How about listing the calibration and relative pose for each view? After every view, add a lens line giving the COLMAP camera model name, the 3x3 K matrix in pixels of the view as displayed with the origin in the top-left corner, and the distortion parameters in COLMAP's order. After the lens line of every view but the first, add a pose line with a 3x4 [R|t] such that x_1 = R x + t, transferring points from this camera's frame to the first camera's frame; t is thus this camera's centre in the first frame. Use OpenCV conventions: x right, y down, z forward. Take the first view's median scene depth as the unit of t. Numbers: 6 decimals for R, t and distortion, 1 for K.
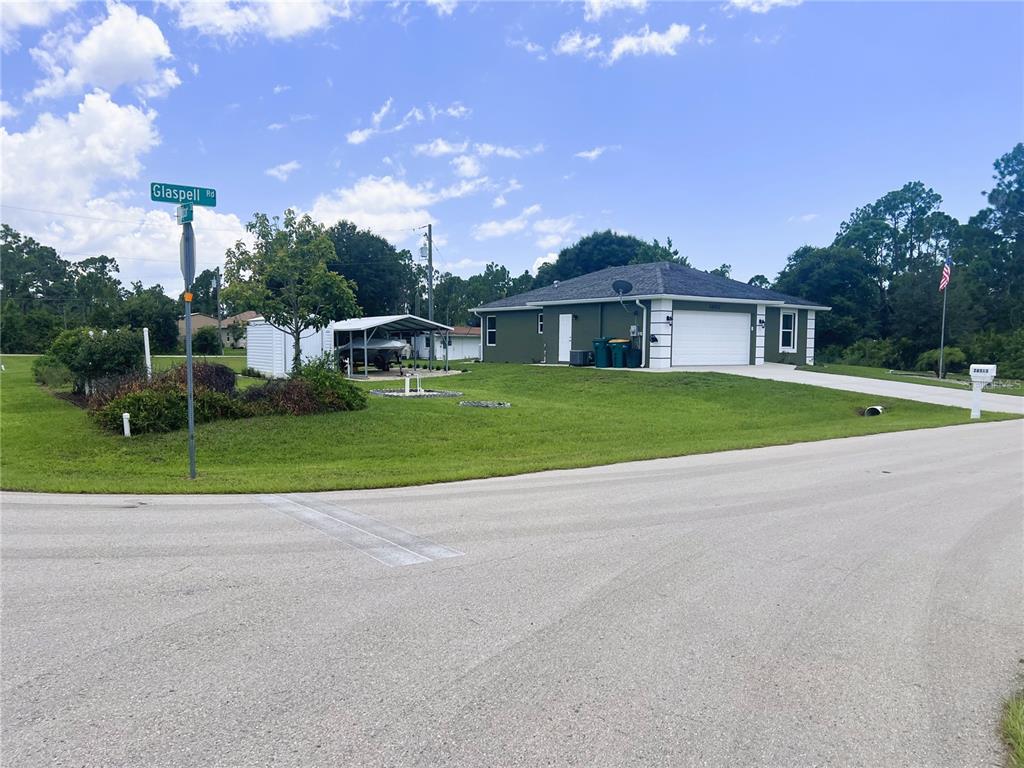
lens RADIAL K [[778.8, 0, 512.0], [0, 778.8, 384.0], [0, 0, 1]] dist [0.056212, -0.002634]
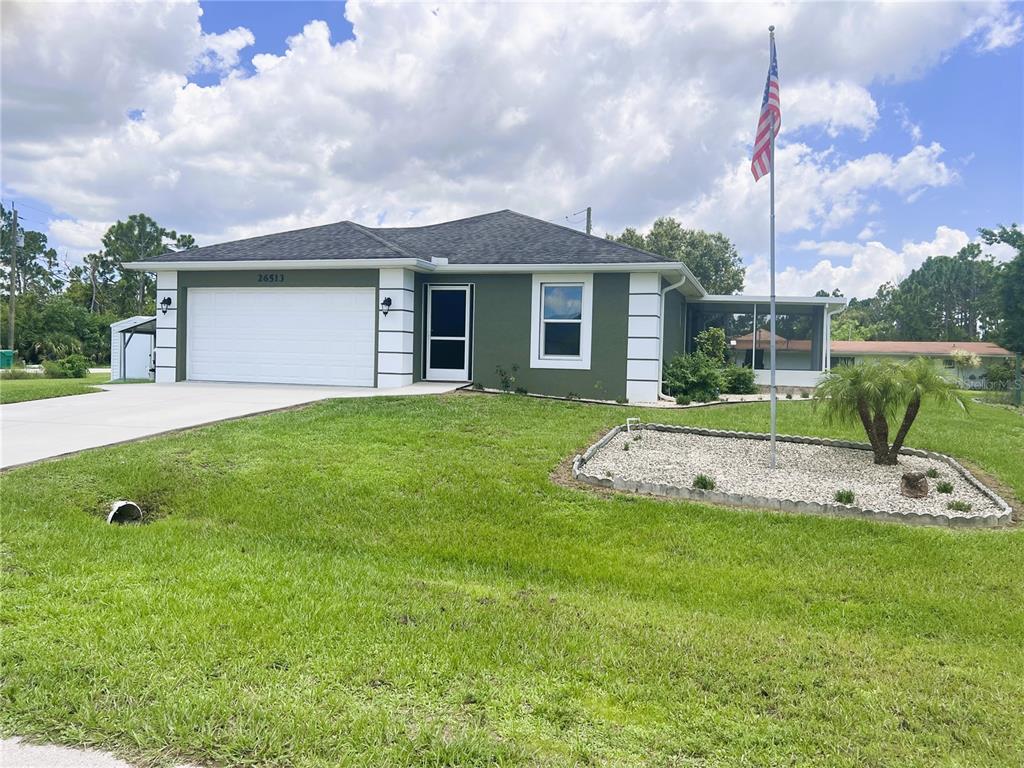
lens RADIAL K [[778.8, 0, 512.0], [0, 778.8, 384.0], [0, 0, 1]] dist [0.056212, -0.002634]
pose [[0.590389, 0.037288, -0.806257, 0.728294], [-0.056820, 0.998374, 0.004566, -0.032108], [0.805117, 0.043116, 0.591547, 0.725625]]
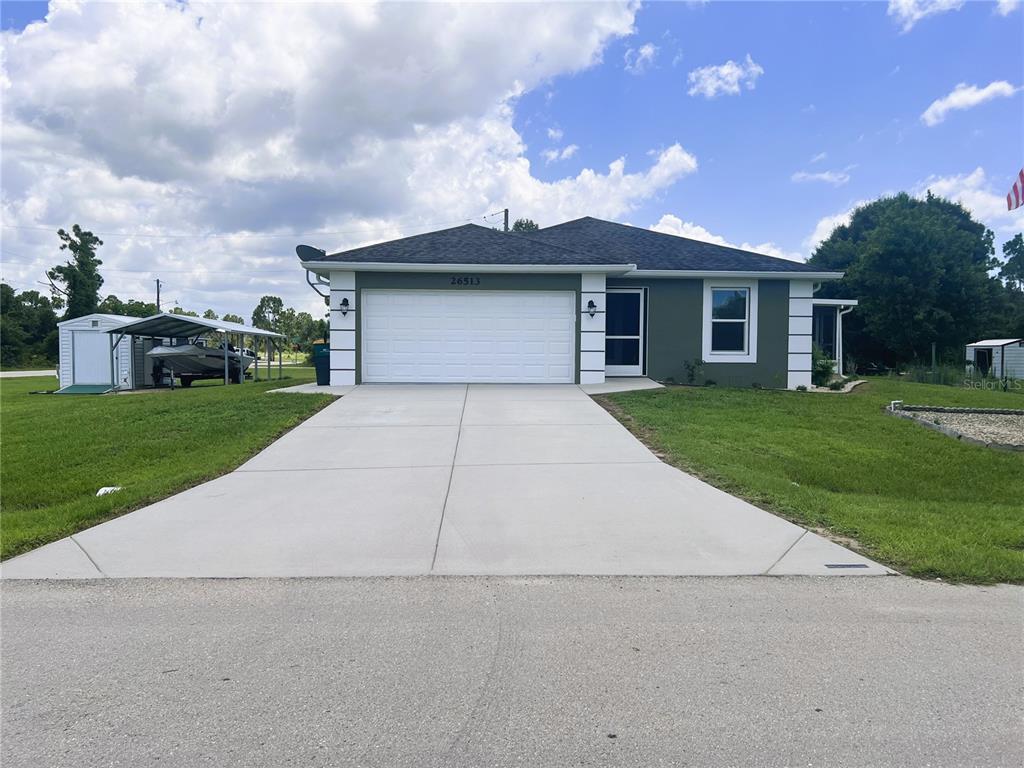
lens RADIAL K [[778.8, 0, 512.0], [0, 778.8, 384.0], [0, 0, 1]] dist [0.056212, -0.002634]
pose [[0.826568, 0.021356, -0.562432, 0.544591], [-0.026458, 0.999649, -0.000926, -0.021365], [0.562215, 0.015647, 0.826843, 0.492071]]
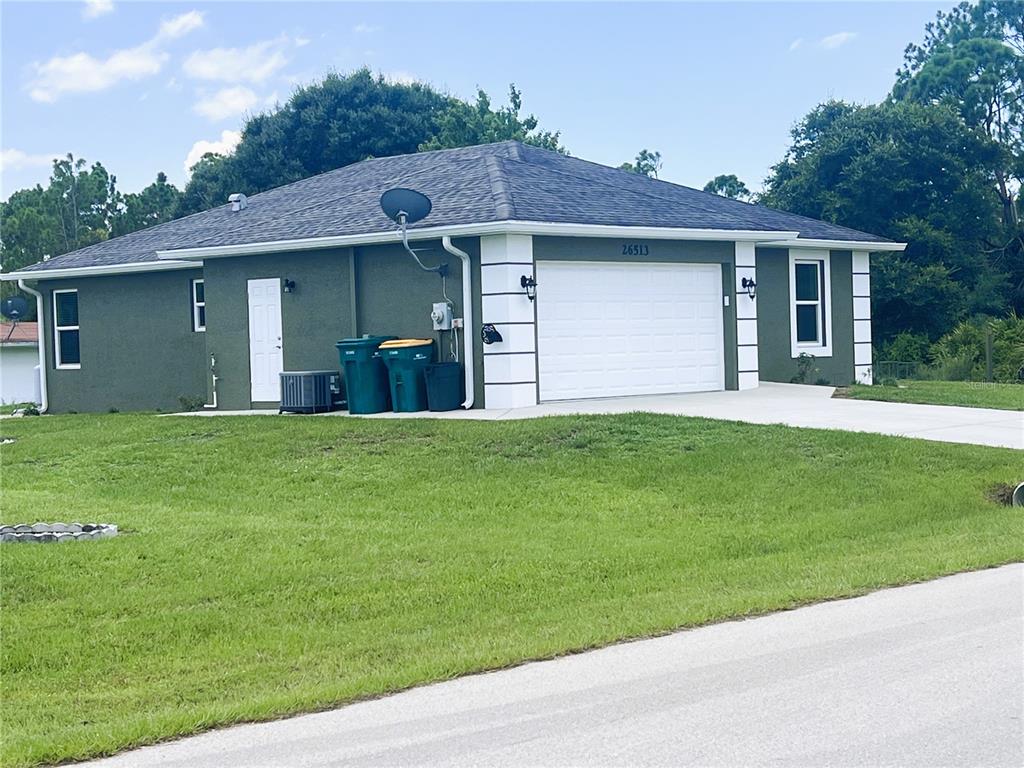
lens RADIAL K [[1942.1, 0, 512.0], [0, 1942.1, 384.0], [0, 0, 1]] dist [0.175372, -0.173200]
pose [[0.980925, -0.043120, 0.189546, 0.003773], [0.049977, 0.998252, -0.031547, -0.001289], [-0.187854, 0.040418, 0.981365, 0.029339]]
